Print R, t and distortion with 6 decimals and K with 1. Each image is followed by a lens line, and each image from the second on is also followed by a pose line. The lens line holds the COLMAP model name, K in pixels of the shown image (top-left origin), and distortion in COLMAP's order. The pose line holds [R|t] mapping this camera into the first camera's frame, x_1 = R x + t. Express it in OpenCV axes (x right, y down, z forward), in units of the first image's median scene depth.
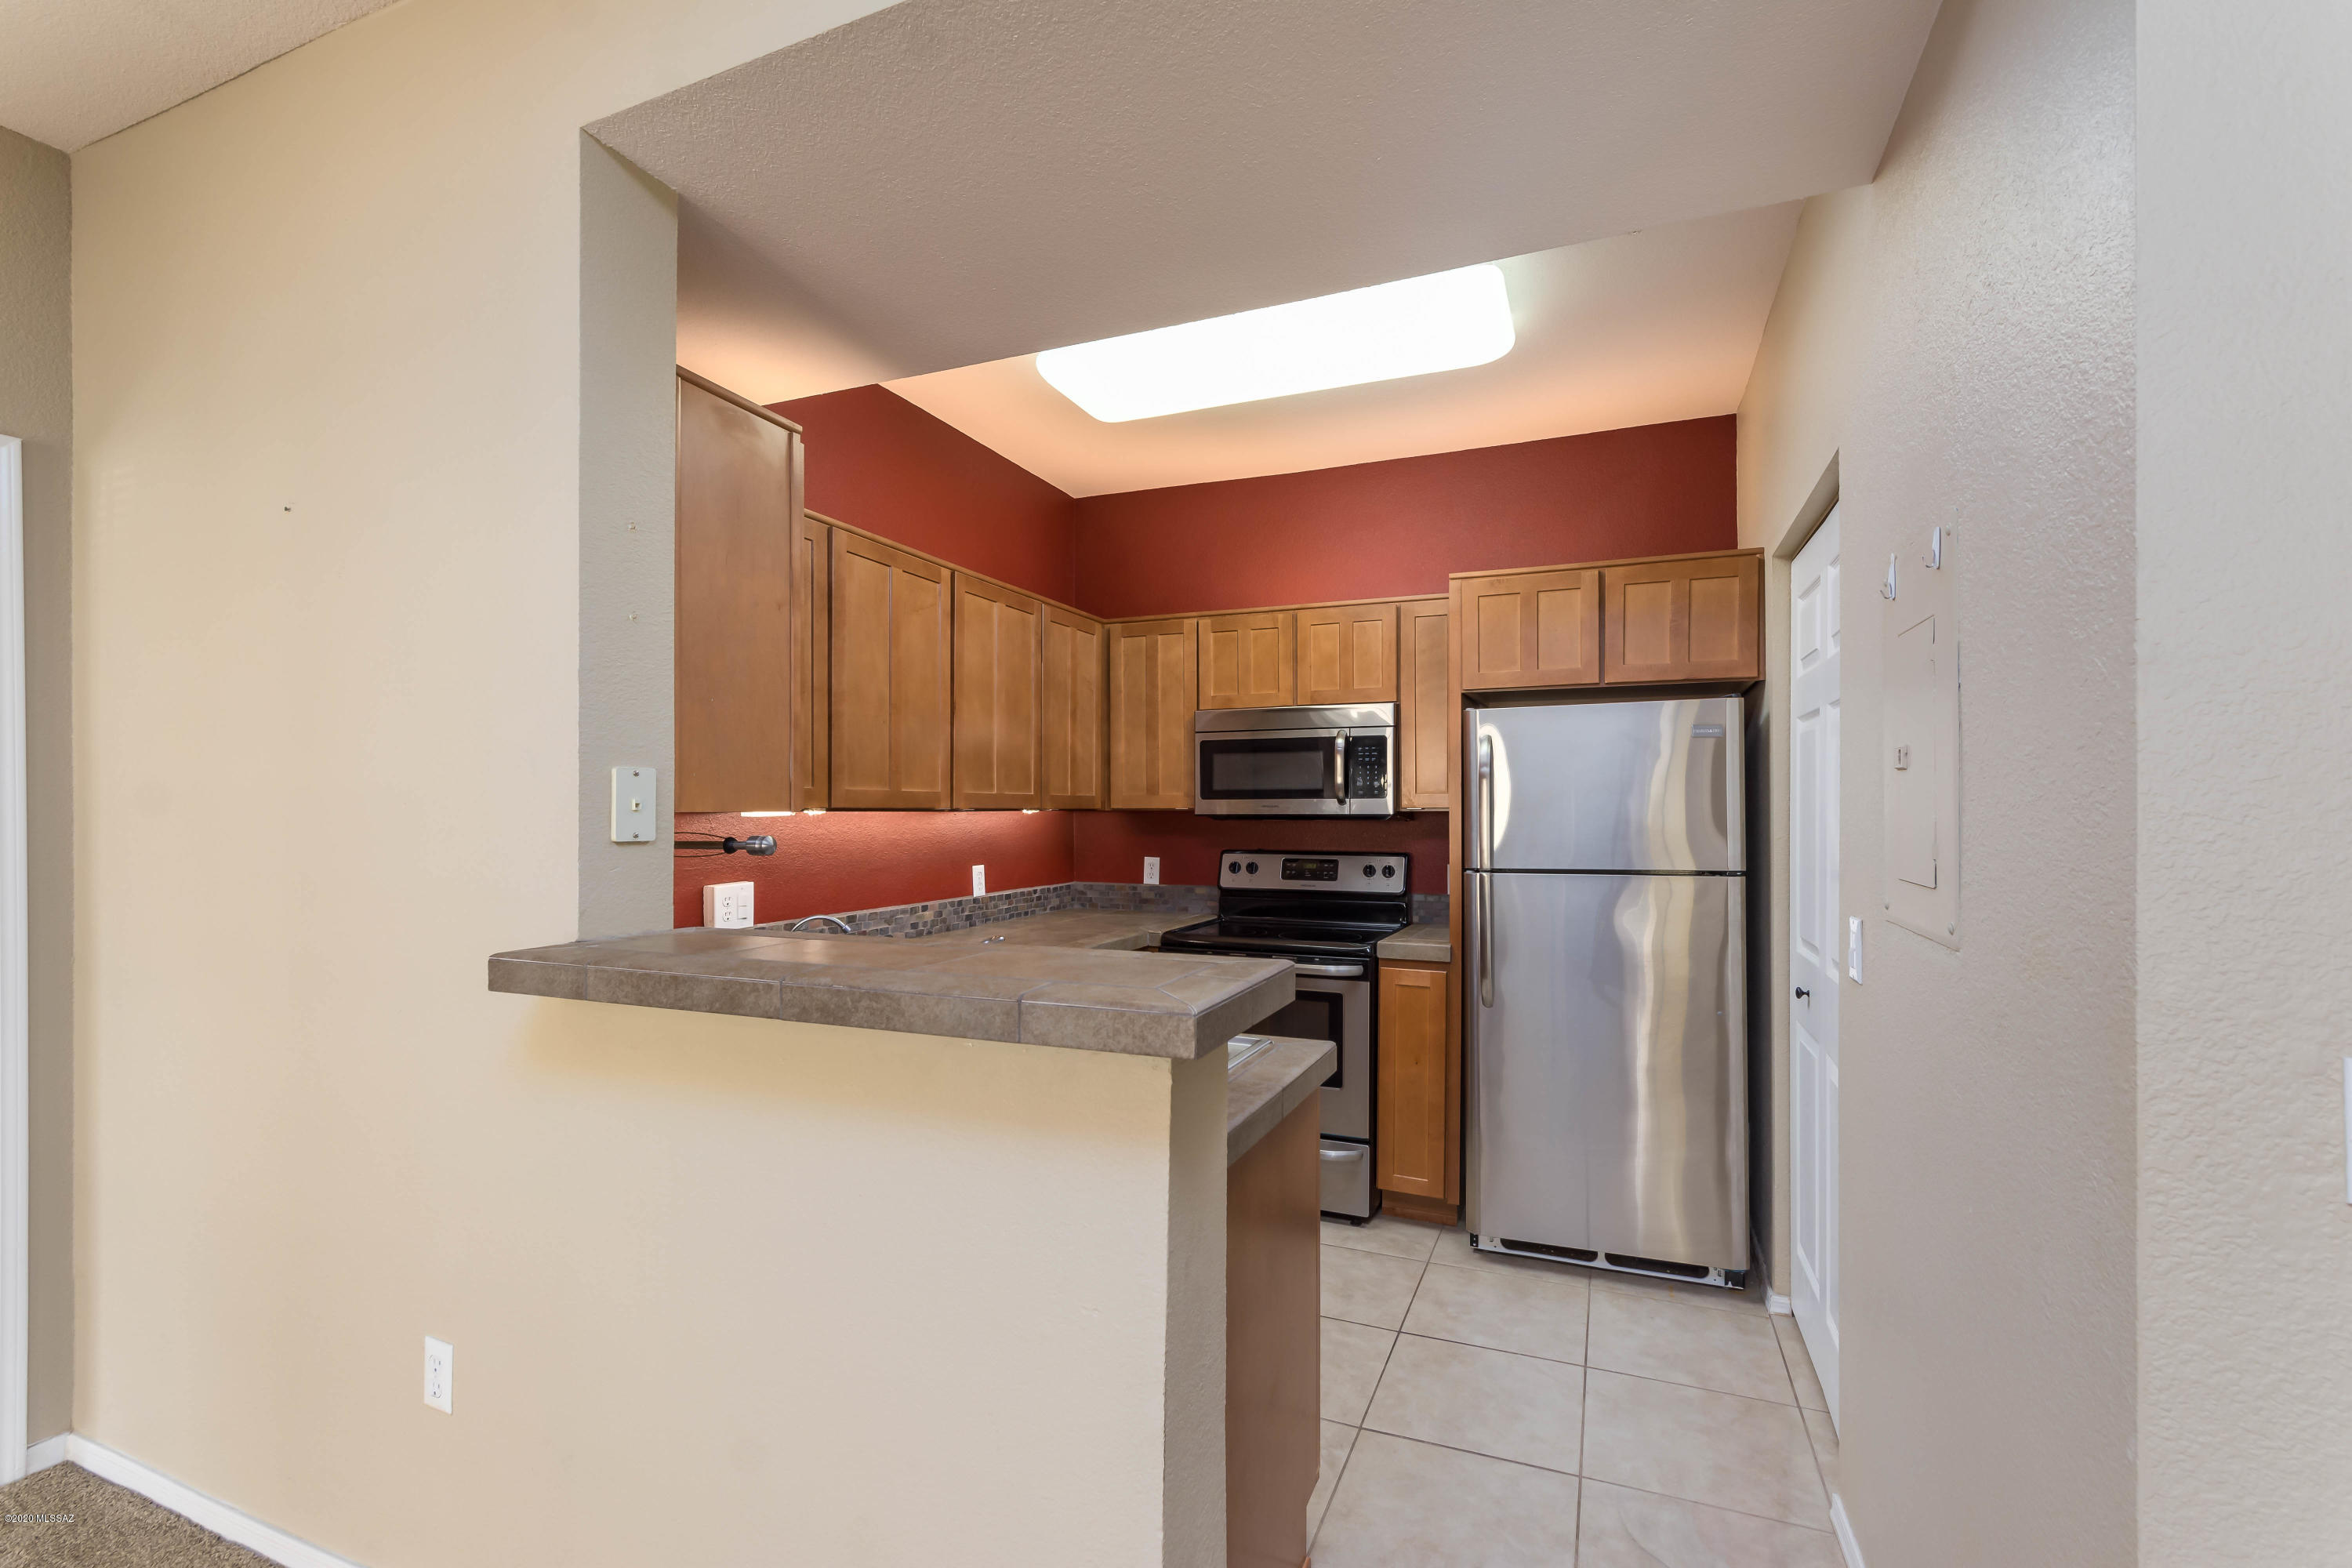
lens RADIAL K [[1031.0, 0, 1175.3], [0, 1031.0, 789.0], [0, 0, 1]] dist [0.003137, 0.000207]
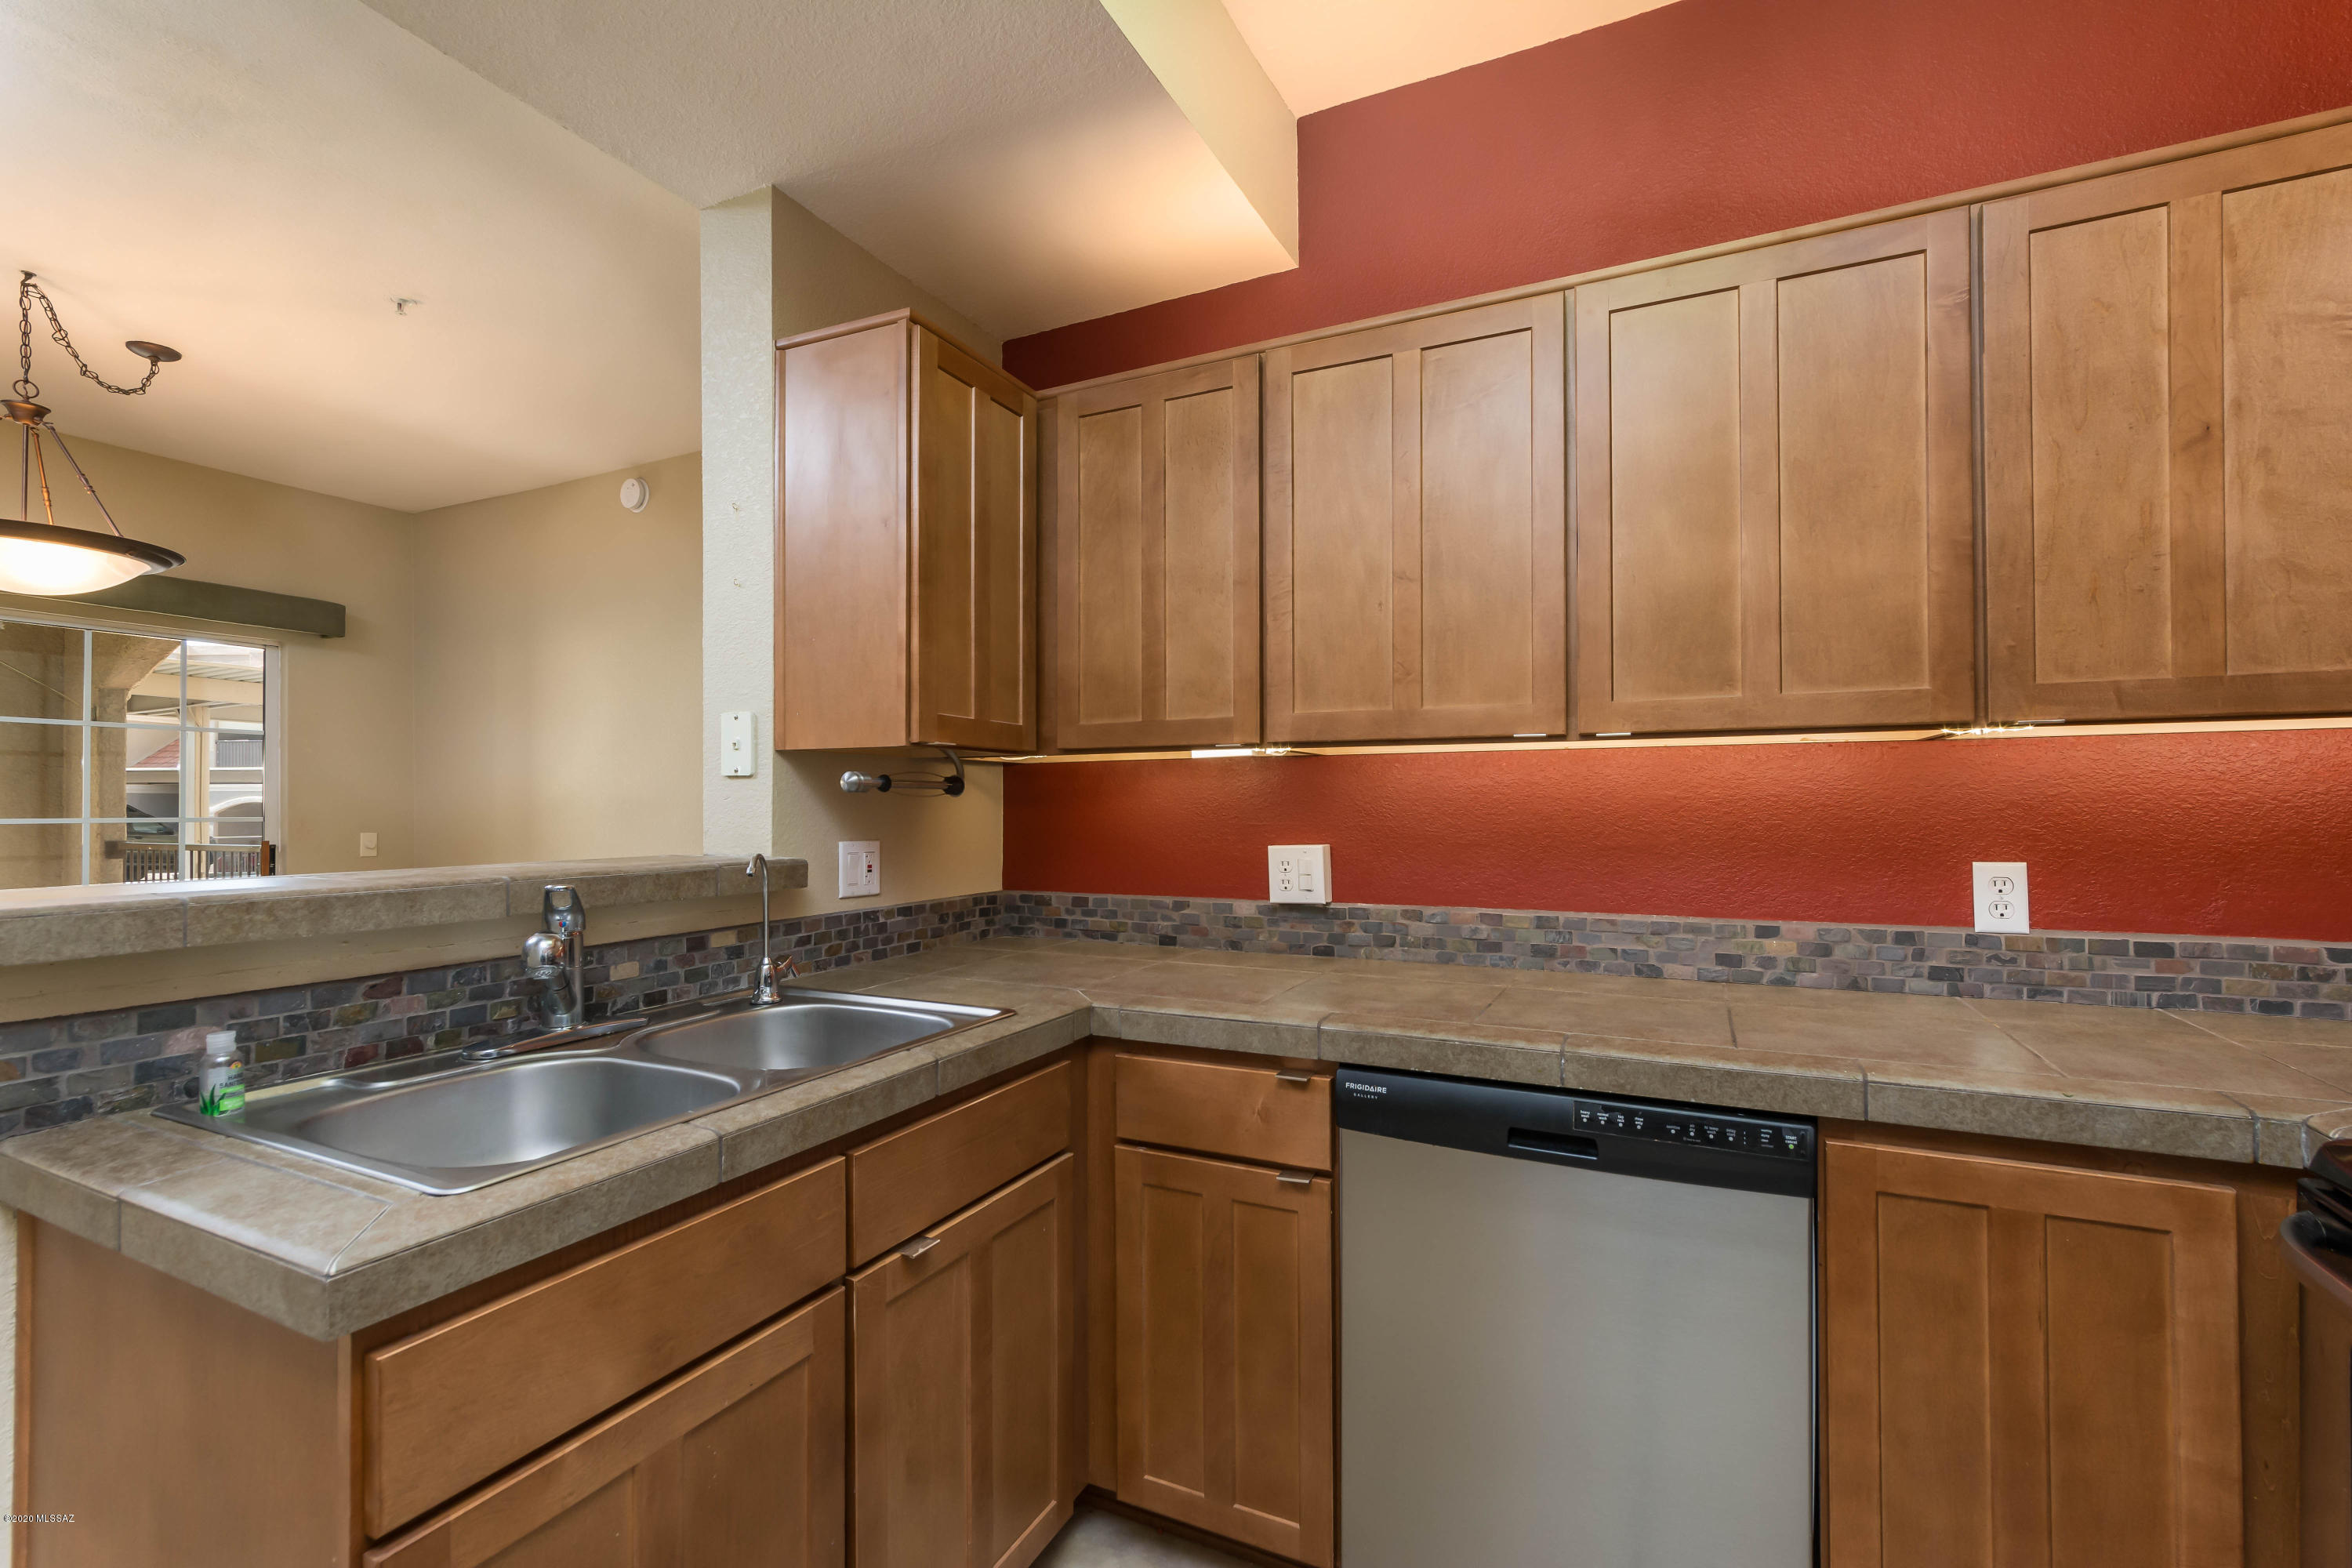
lens RADIAL K [[1031.0, 0, 1181.0], [0, 1031.0, 793.9], [0, 0, 1]] dist [0.003137, 0.000207]
pose [[-0.039351, -0.010620, -0.999169, 0.279446], [0.022961, 0.999670, -0.011529, 0.044193], [0.998962, -0.023396, -0.039095, 0.707076]]
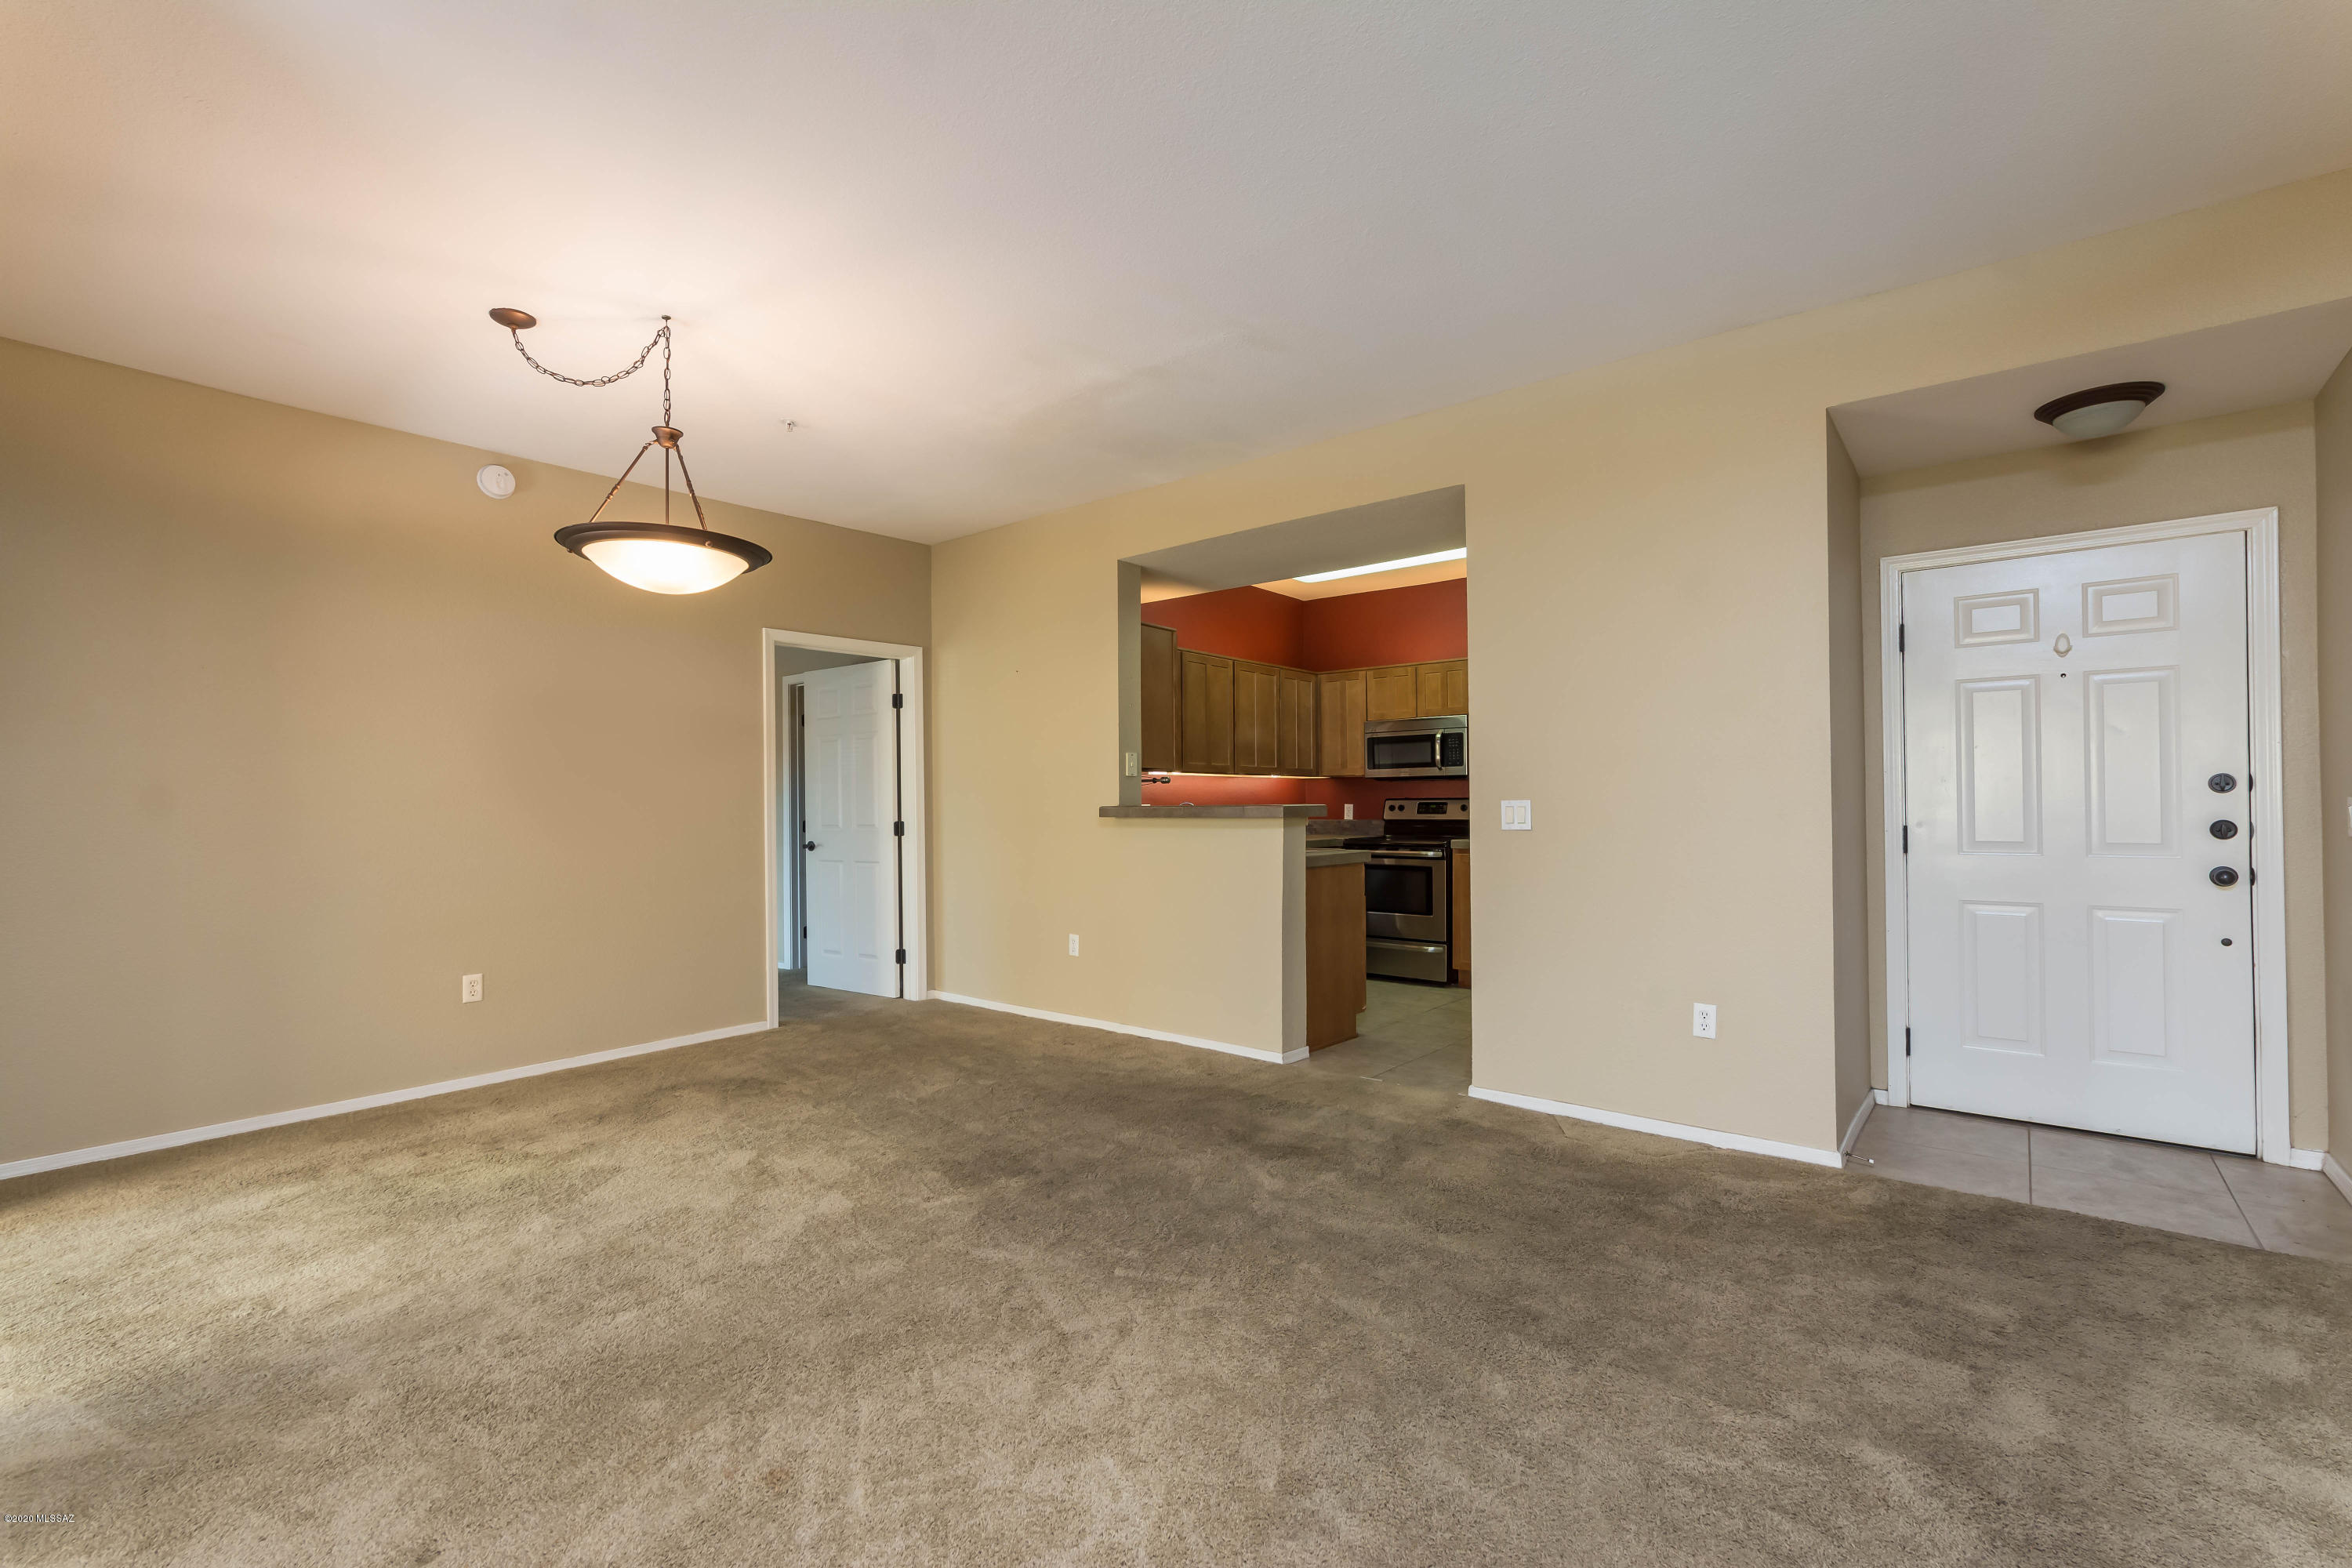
lens RADIAL K [[1031.0, 0, 1179.4], [0, 1031.0, 793.5], [0, 0, 1]] dist [0.003137, 0.000207]
pose [[0.959542, -0.007075, -0.281478, 0.229217], [0.009770, 0.999919, 0.008174, 0.036225], [0.281397, -0.010594, 0.959533, -0.905139]]
